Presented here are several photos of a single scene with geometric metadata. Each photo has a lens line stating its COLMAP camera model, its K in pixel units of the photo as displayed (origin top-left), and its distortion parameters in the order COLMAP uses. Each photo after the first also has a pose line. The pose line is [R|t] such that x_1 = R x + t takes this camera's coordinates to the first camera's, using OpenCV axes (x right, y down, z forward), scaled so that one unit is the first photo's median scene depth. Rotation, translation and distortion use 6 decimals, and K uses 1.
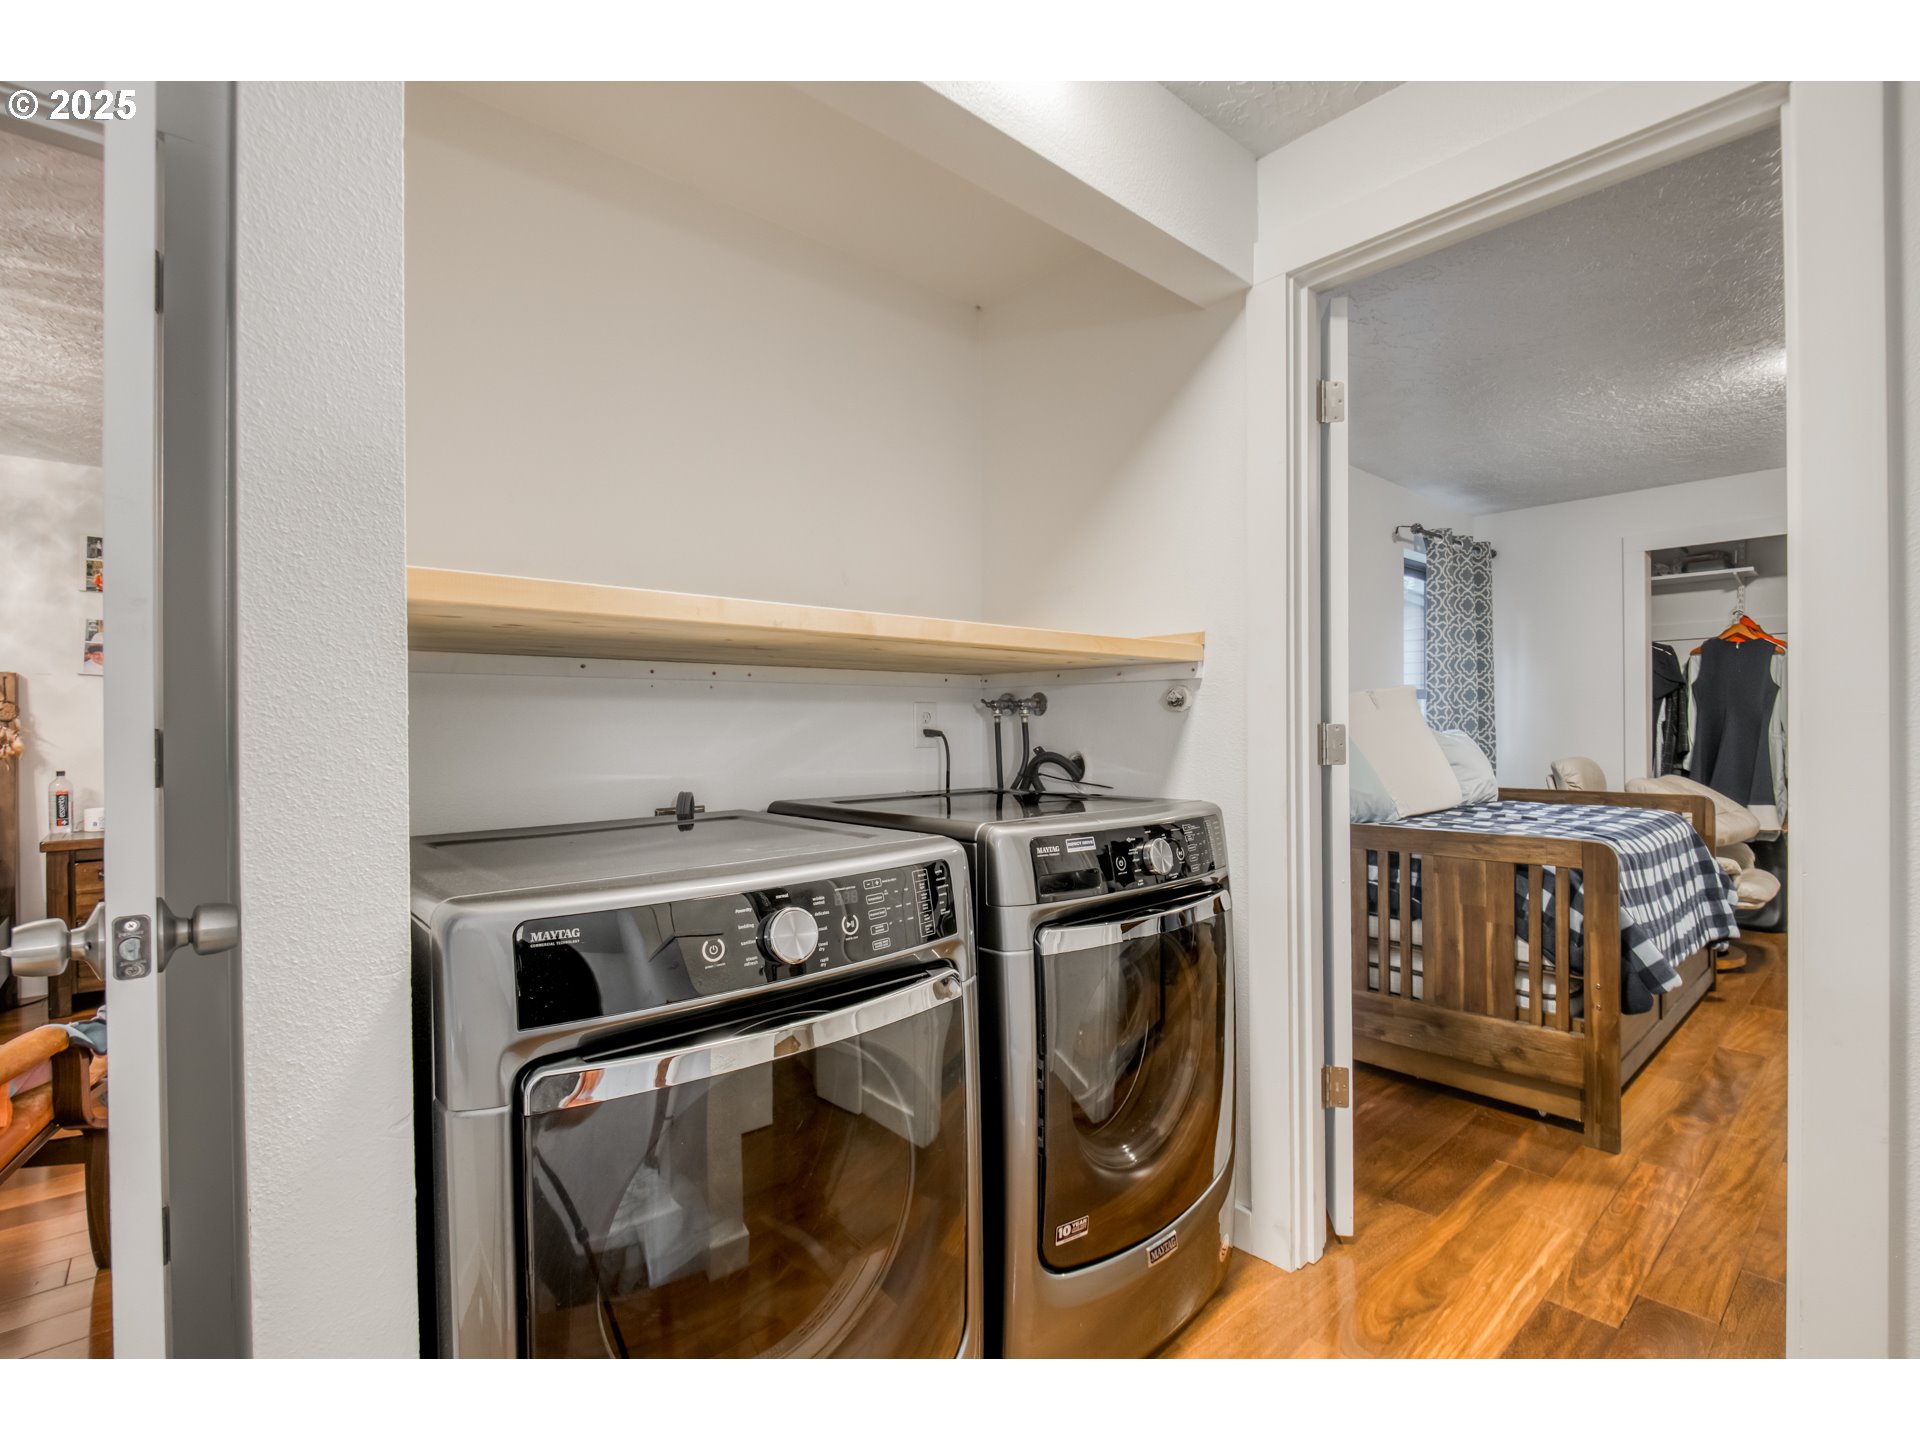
lens RADIAL K [[872.8, 0, 957.1], [0, 872.8, 728.5], [0, 0, 1]] dist [-0.005121, -0.001186]
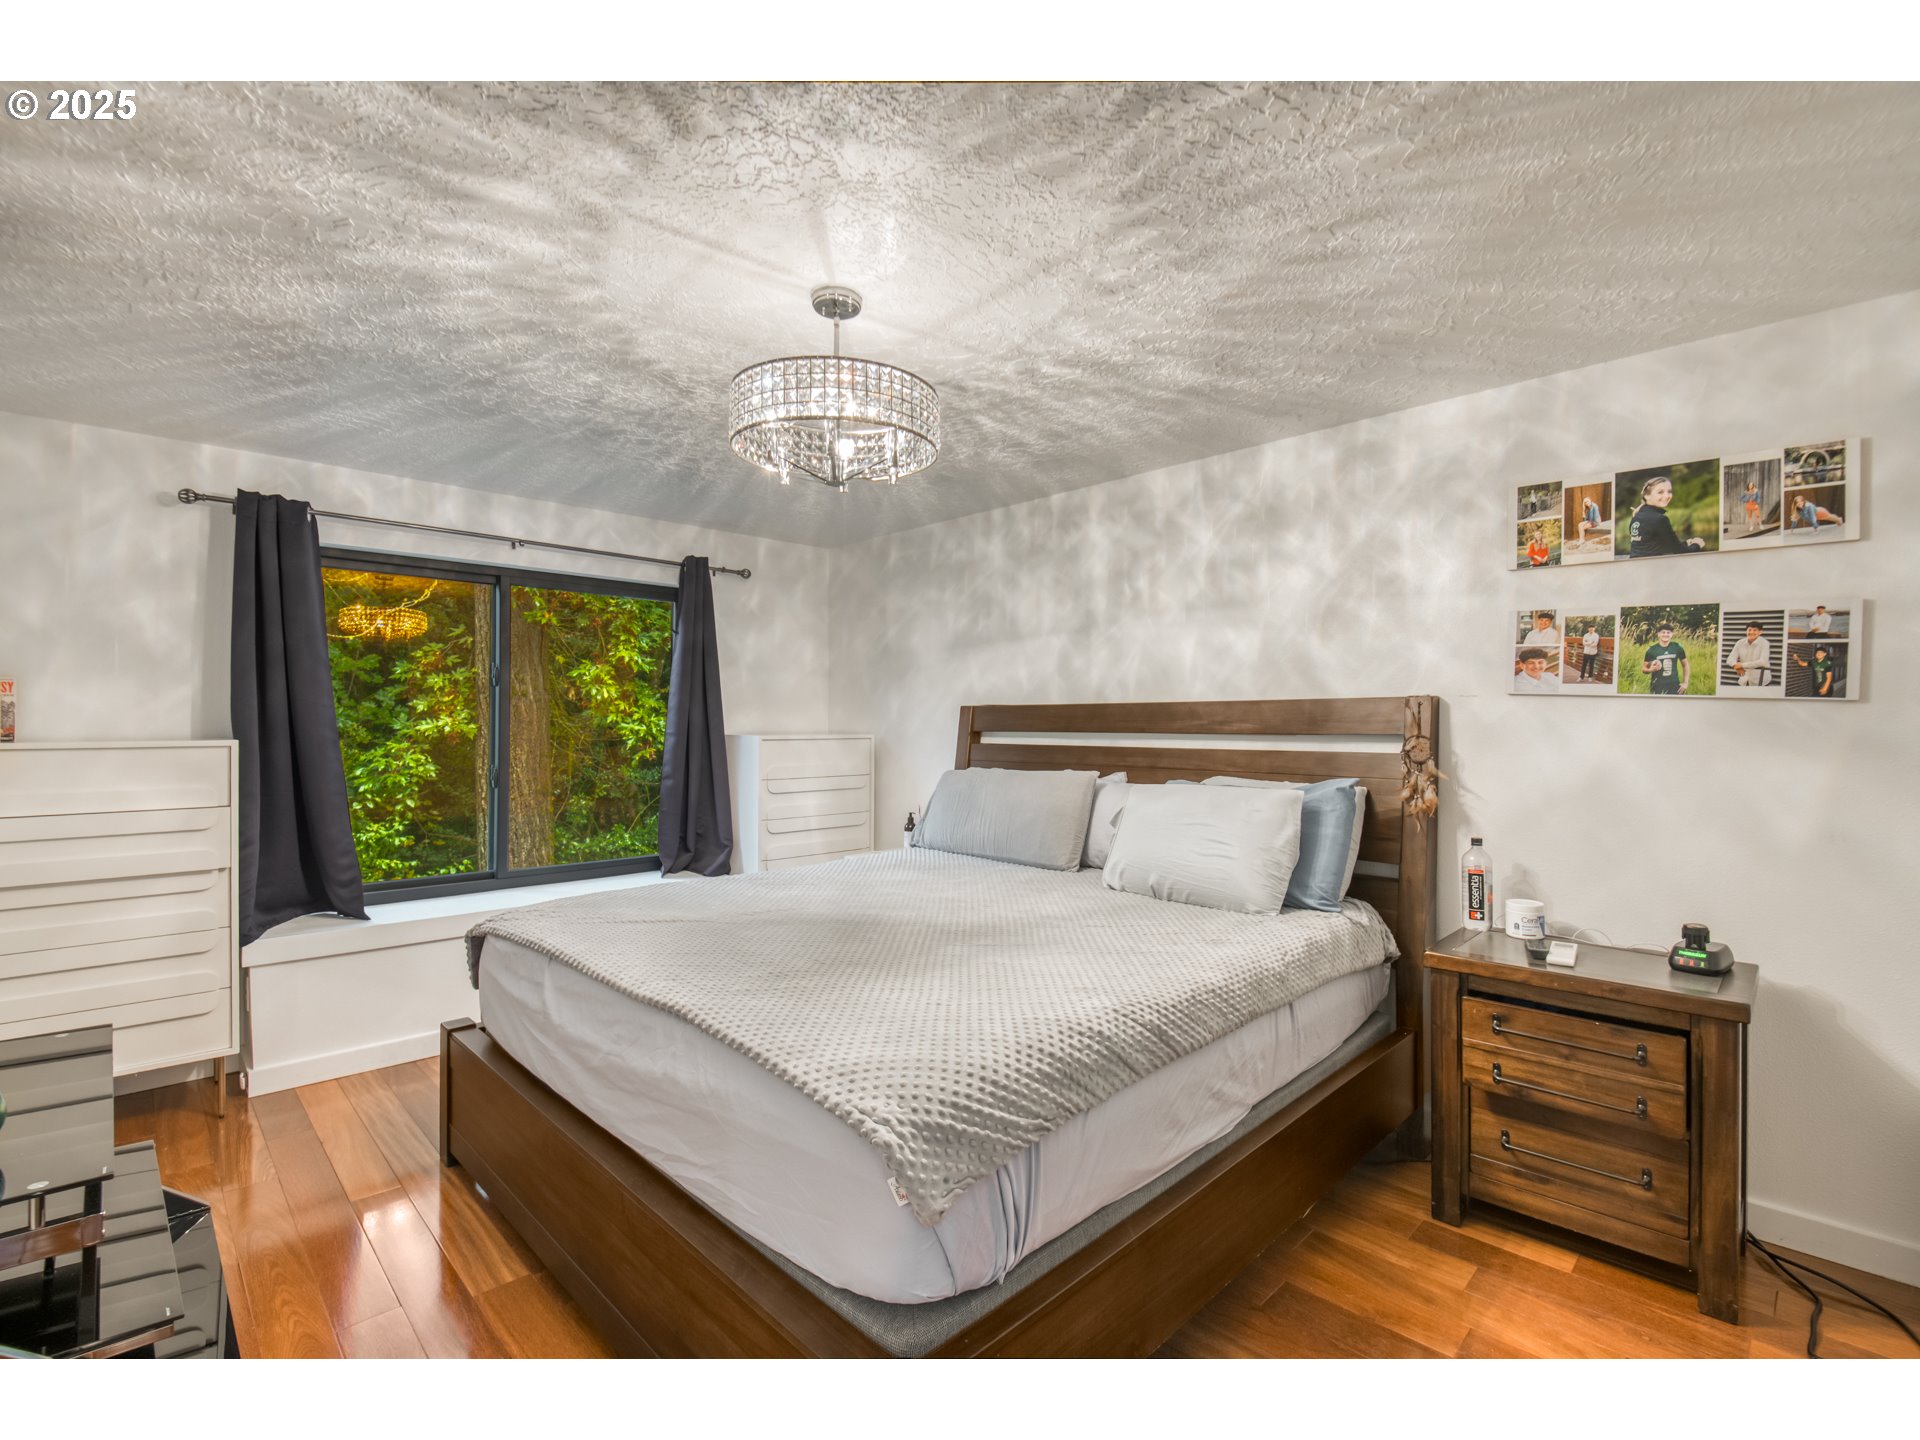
lens RADIAL K [[872.8, 0, 957.0], [0, 872.8, 724.2], [0, 0, 1]] dist [-0.005121, -0.001186]
pose [[0.049194, 0.004423, -0.998779, -0.355227], [0.000253, 0.999990, 0.004441, -0.042568], [0.998789, -0.000472, 0.049192, 0.537950]]
